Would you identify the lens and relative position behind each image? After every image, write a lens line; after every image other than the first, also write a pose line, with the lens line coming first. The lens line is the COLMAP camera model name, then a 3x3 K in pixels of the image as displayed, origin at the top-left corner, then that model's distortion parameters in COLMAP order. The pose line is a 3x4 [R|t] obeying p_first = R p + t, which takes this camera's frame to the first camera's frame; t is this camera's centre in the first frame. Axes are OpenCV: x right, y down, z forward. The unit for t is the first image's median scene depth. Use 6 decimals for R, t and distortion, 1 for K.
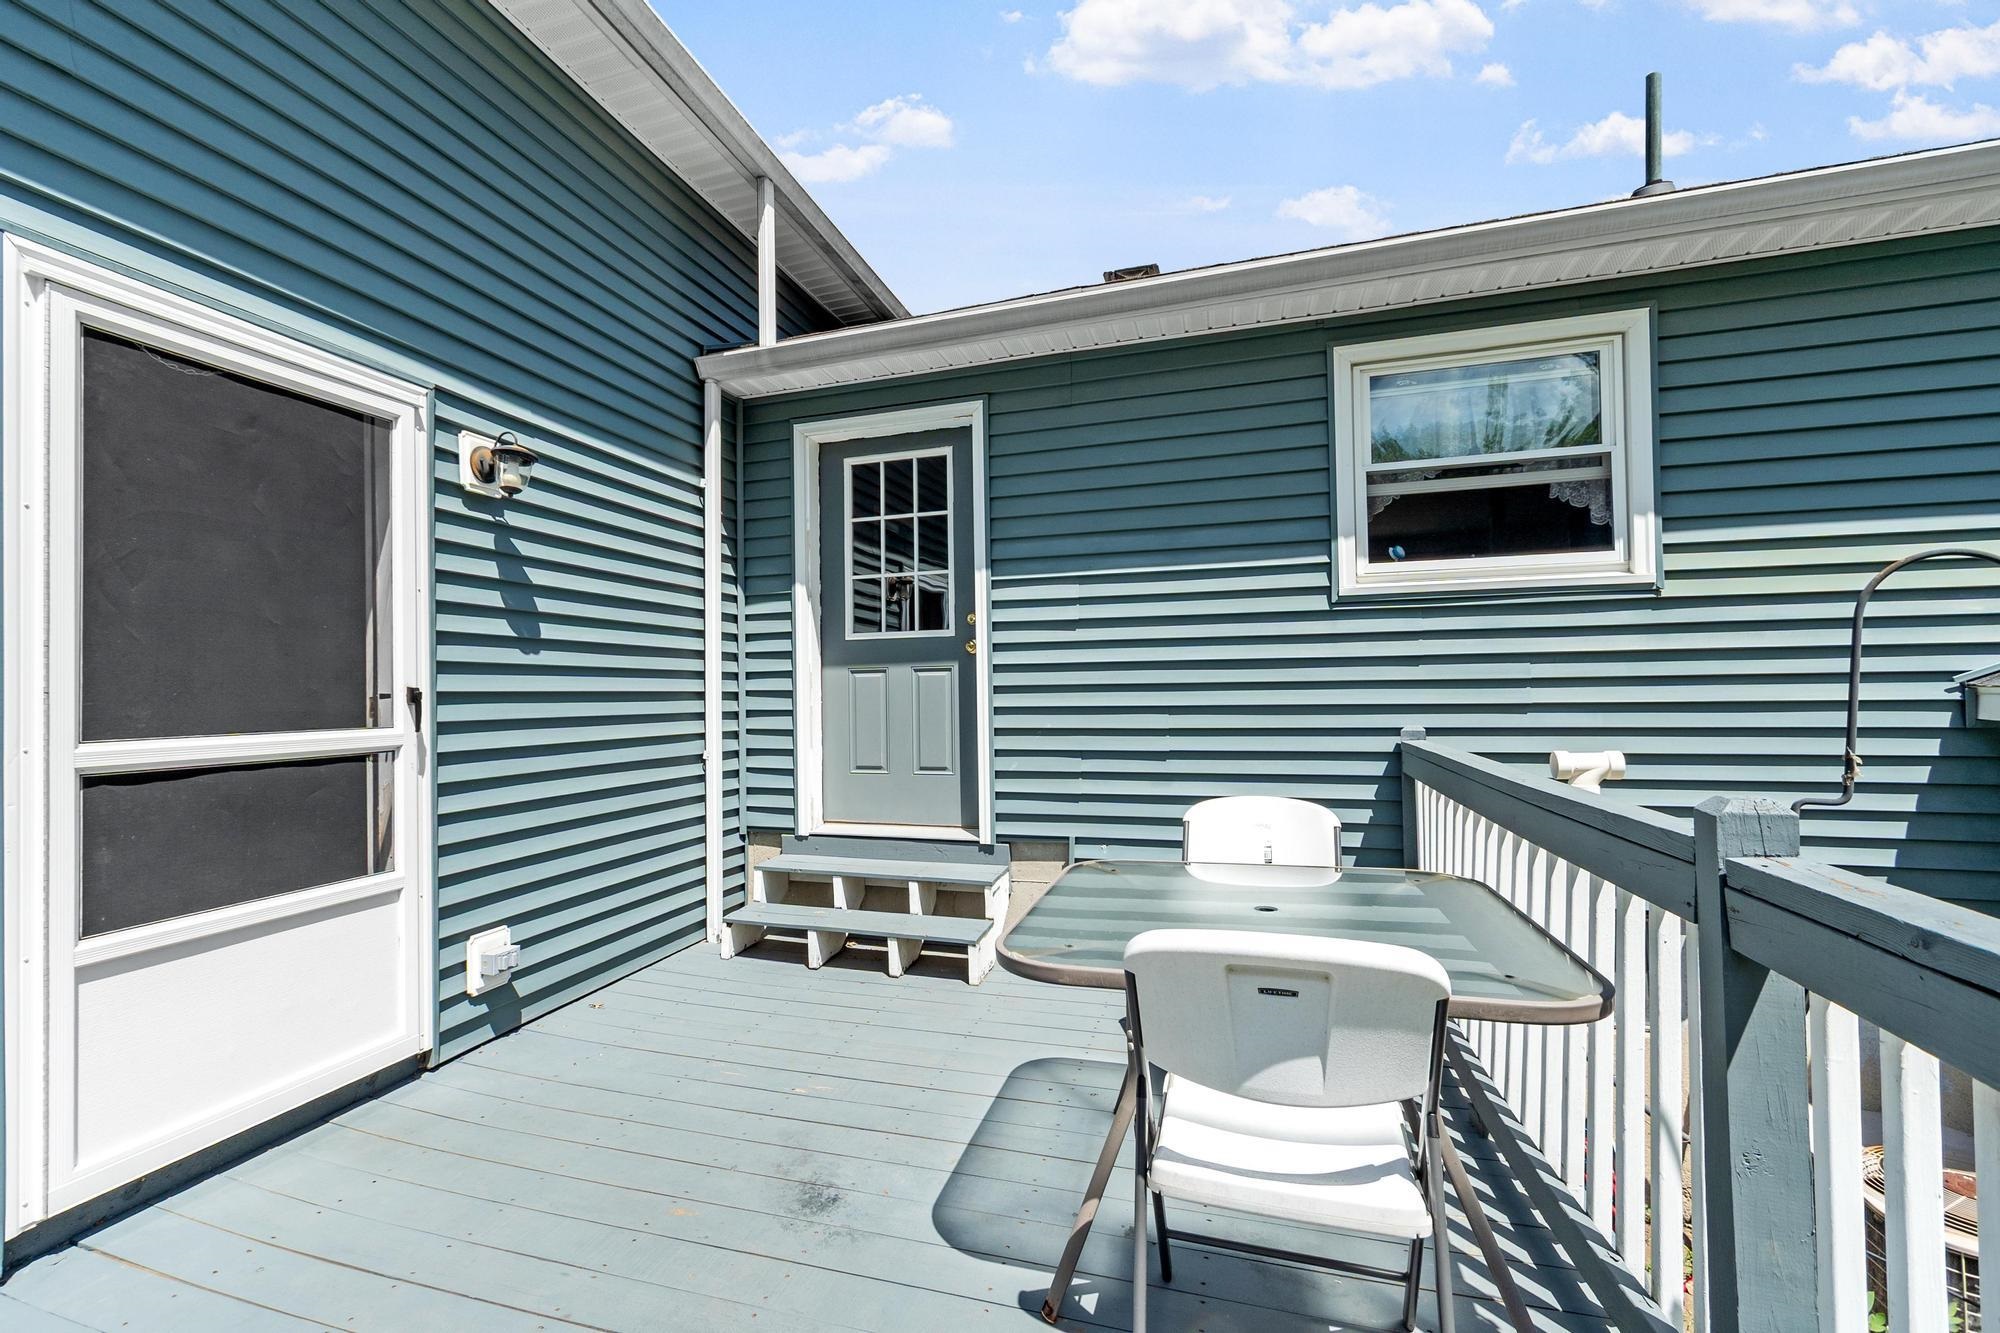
lens RADIAL K [[879.9, 0, 980.0], [0, 879.9, 680.9], [0, 0, 1]] dist [0.001102, 0.000103]
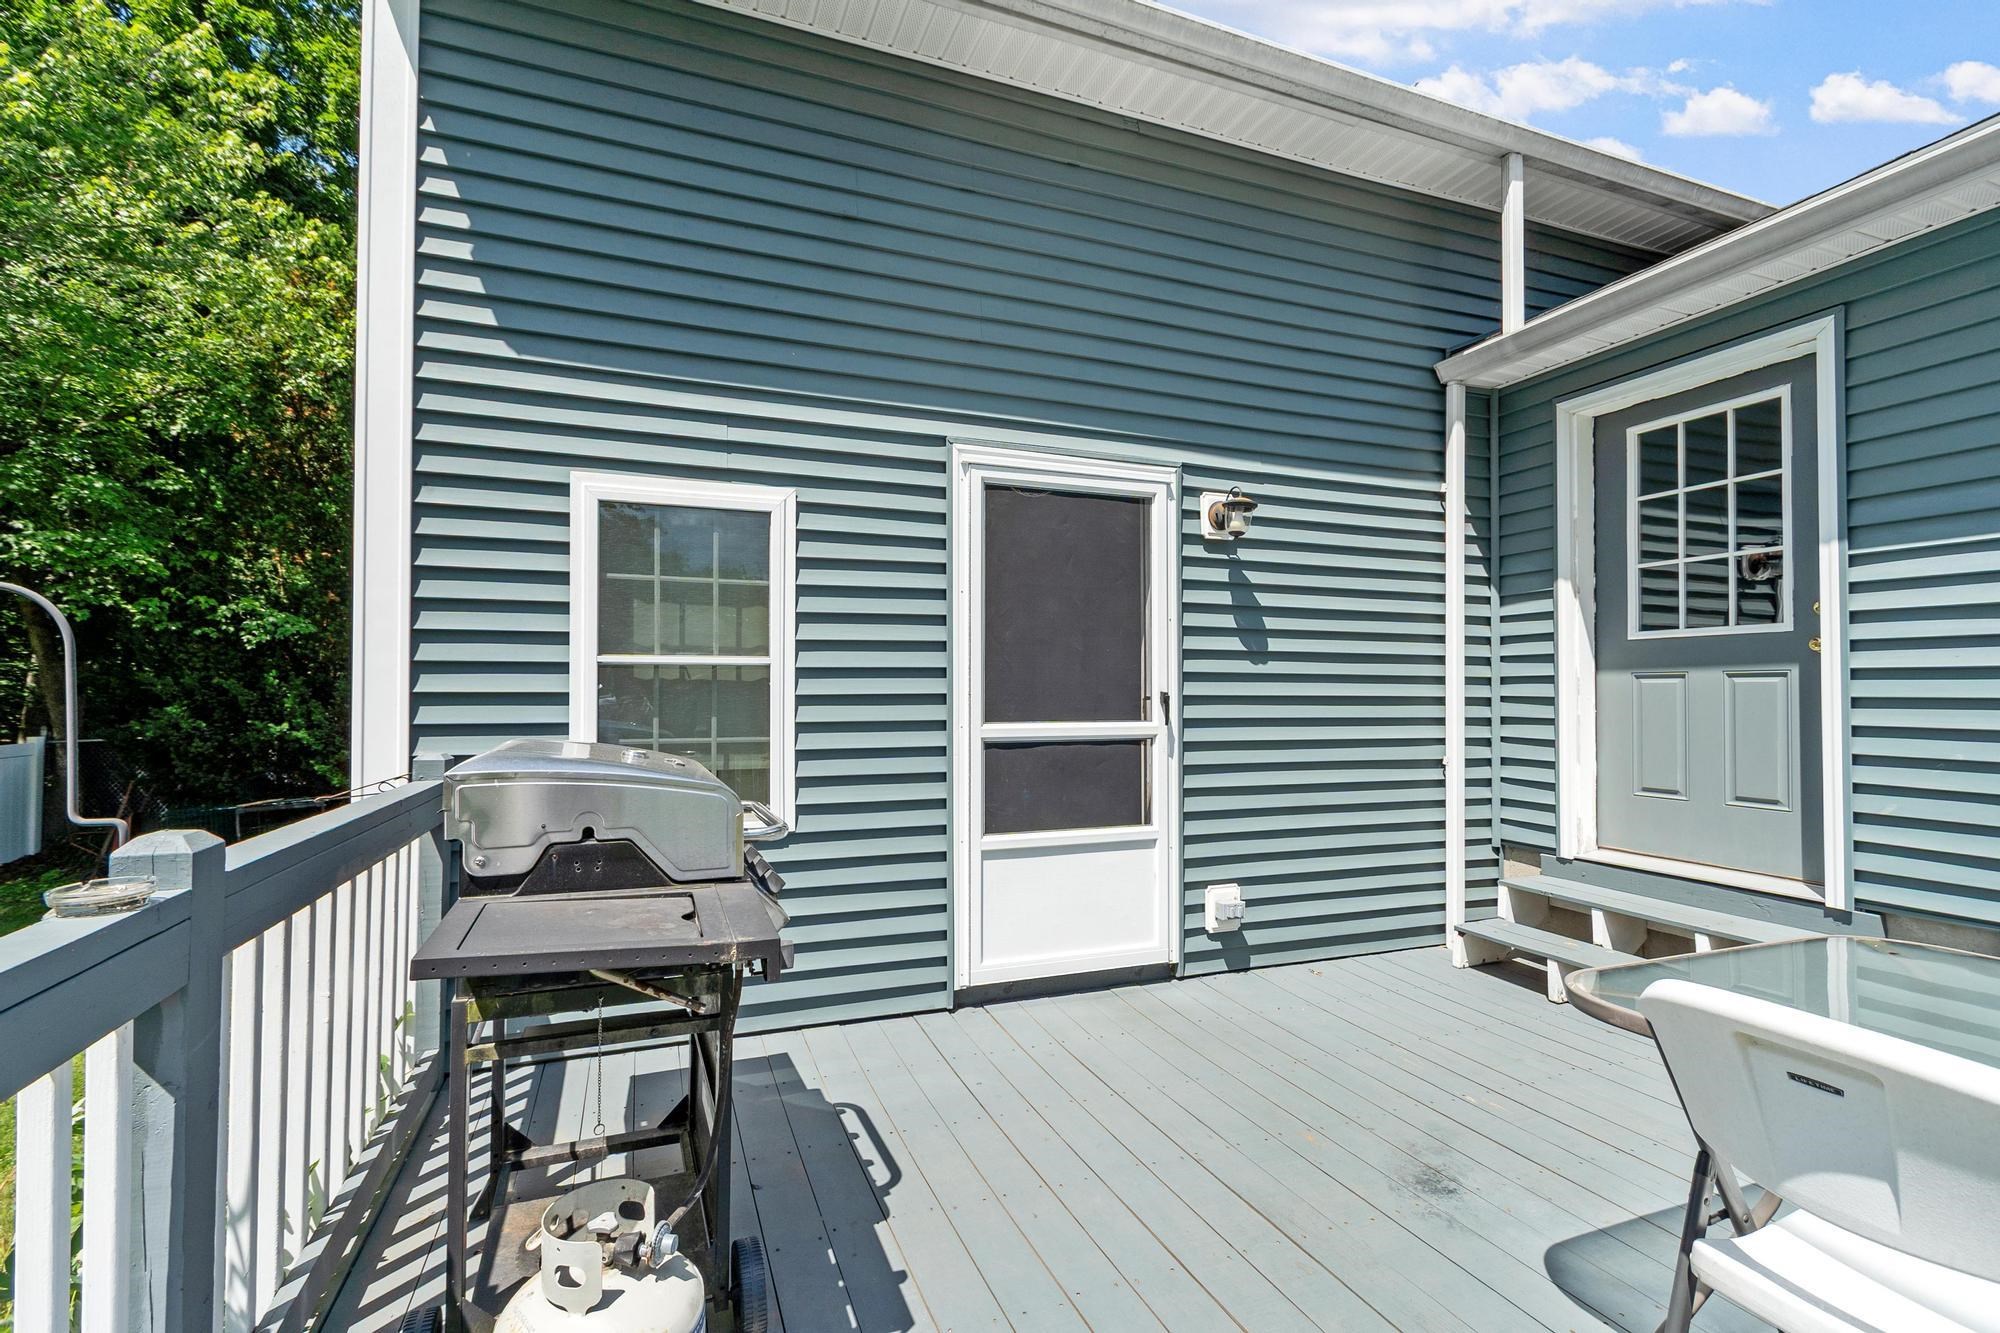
lens RADIAL K [[904.4, 0, 963.7], [0, 904.4, 693.6], [0, 0, 1]] dist [-0.001460, -0.000850]
pose [[0.607526, 0.019131, -0.794069, 0.174211], [-0.003082, 0.999759, 0.021728, -0.012444], [0.794294, -0.010753, 0.607439, -0.056745]]
